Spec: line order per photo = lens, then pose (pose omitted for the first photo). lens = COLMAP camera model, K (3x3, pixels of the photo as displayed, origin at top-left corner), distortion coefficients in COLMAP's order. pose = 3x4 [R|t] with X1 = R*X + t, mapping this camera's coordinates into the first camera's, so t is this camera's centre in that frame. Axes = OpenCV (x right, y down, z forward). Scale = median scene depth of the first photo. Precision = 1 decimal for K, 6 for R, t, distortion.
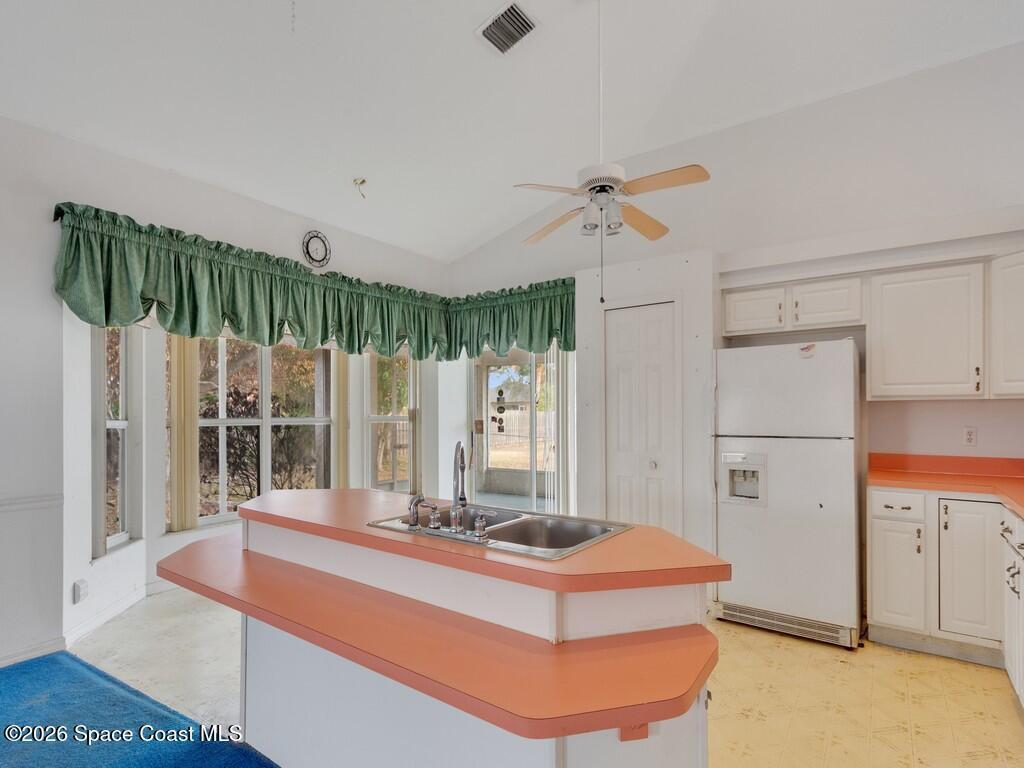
lens RADIAL K [[520.0, 0, 514.7], [0, 520.0, 410.5], [0, 0, 1]] dist [-0.001650, -0.000271]
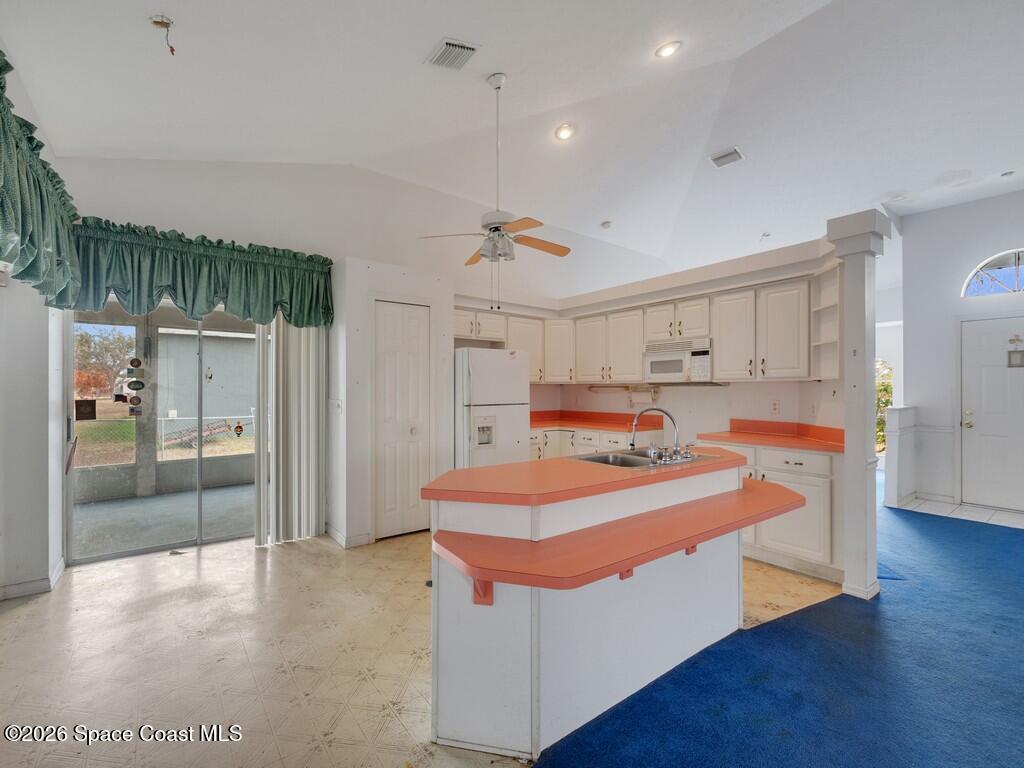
lens RADIAL K [[446.3, 0, 507.6], [0, 446.3, 396.9], [0, 0, 1]] dist [0.000890, 0.000073]
pose [[0.310425, -0.009544, 0.950550, -0.567746], [-0.003738, 0.999930, 0.011260, 0.006928], [-0.950590, -0.007048, 0.310368, 0.353396]]
